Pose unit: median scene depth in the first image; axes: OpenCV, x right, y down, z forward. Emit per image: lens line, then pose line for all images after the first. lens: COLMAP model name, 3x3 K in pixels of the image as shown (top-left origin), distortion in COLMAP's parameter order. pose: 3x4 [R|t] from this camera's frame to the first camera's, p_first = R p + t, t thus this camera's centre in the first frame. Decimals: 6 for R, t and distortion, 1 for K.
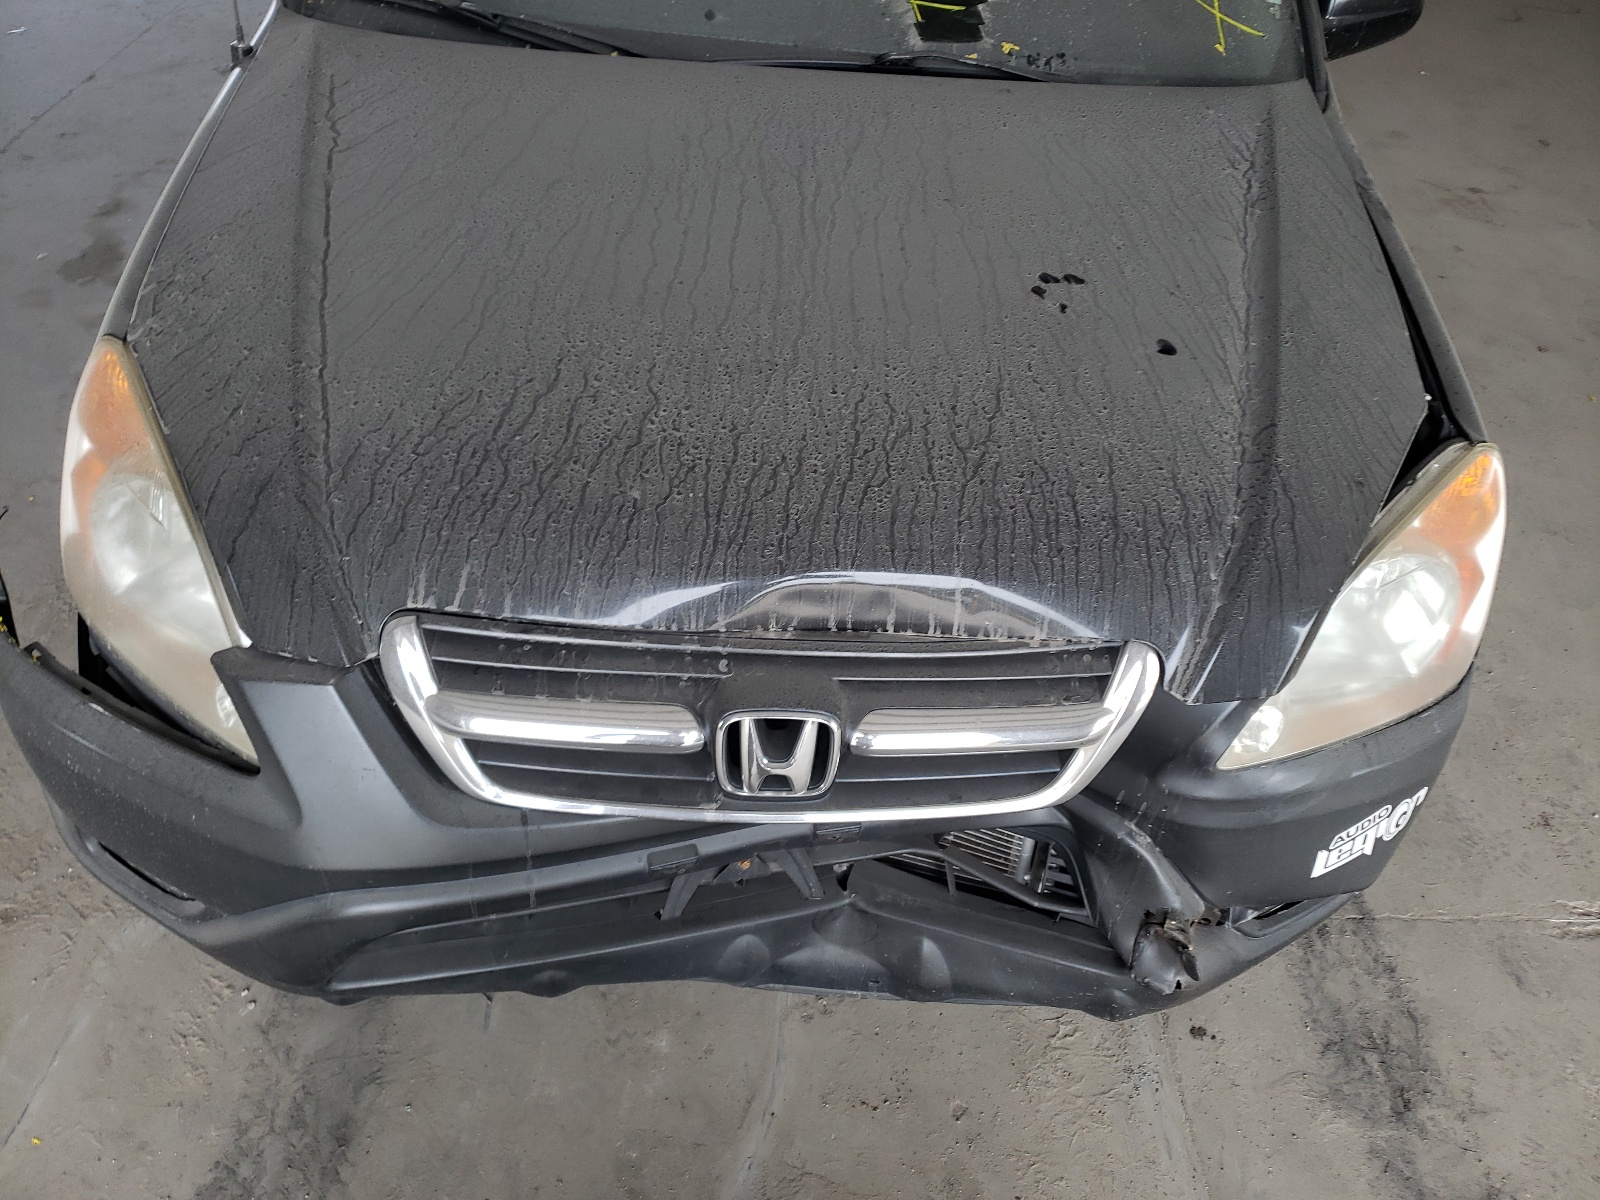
lens RADIAL K [[1218.4, 0, 800.0], [0, 1218.4, 600.0], [0, 0, 1]] dist [0.003859, -0.000197]
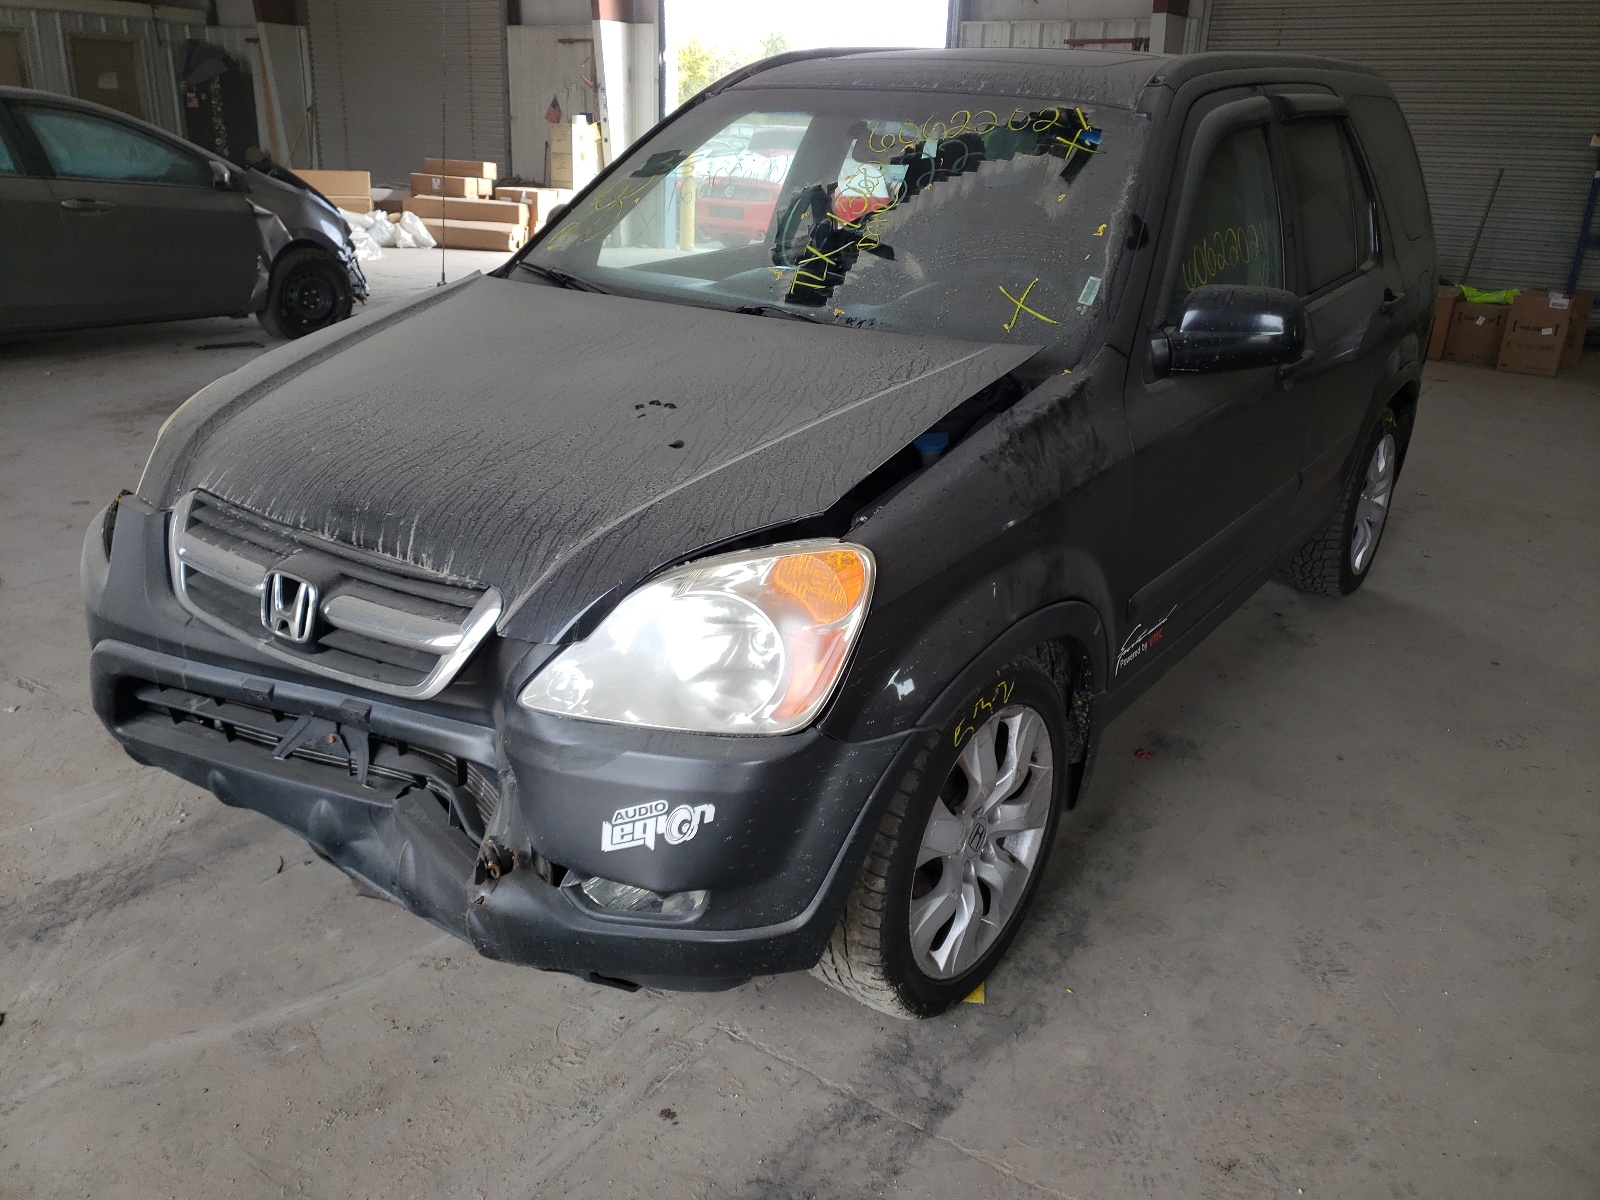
lens RADIAL K [[1218.4, 0, 800.0], [0, 1218.4, 600.0], [0, 0, 1]] dist [0.003859, -0.000197]
pose [[0.810014, 0.165694, -0.562514, 1.197444], [-0.365671, 0.892627, -0.263630, 0.254534], [0.458434, 0.419240, 0.783630, 0.075539]]
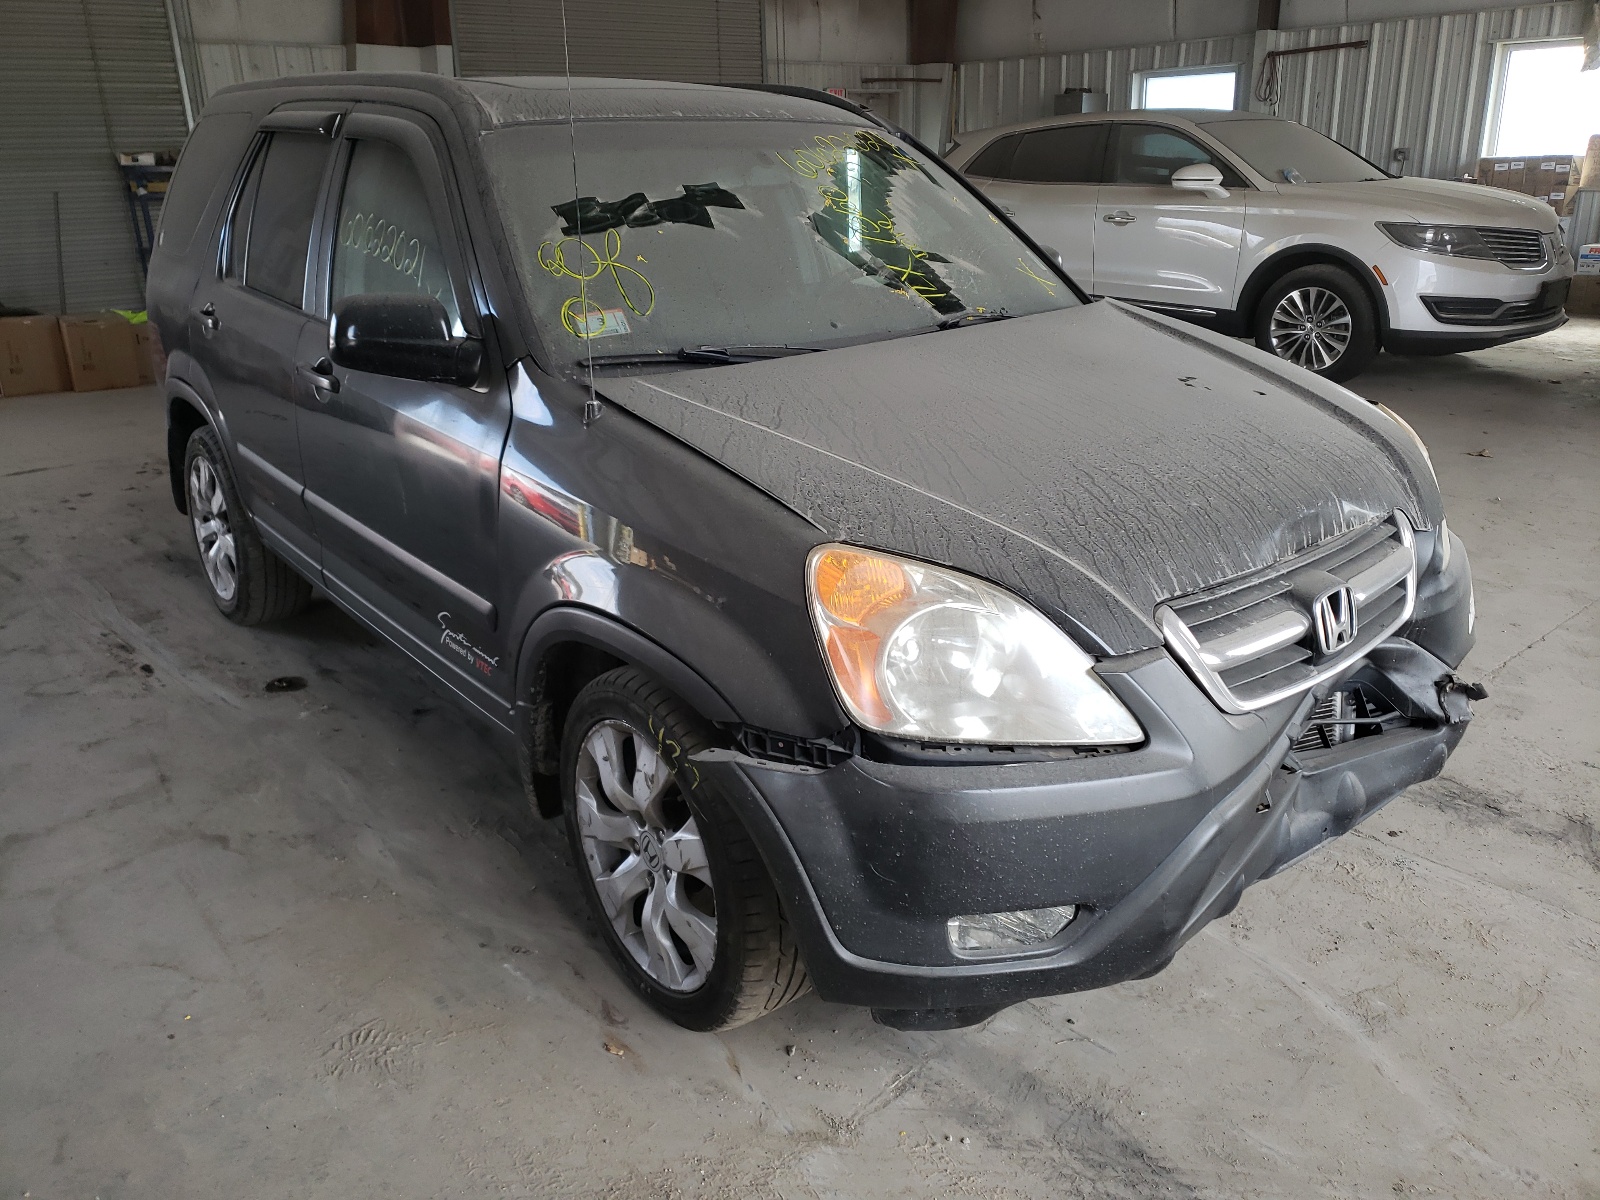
lens RADIAL K [[1190.6, 0, 800.0], [0, 1190.6, 600.0], [0, 0, 1]] dist [-0.008401, -0.004215]
pose [[0.783264, -0.309246, 0.539319, -1.197214], [0.472171, 0.860235, -0.192484, 0.063609], [-0.404416, 0.405416, 0.819808, -0.005183]]
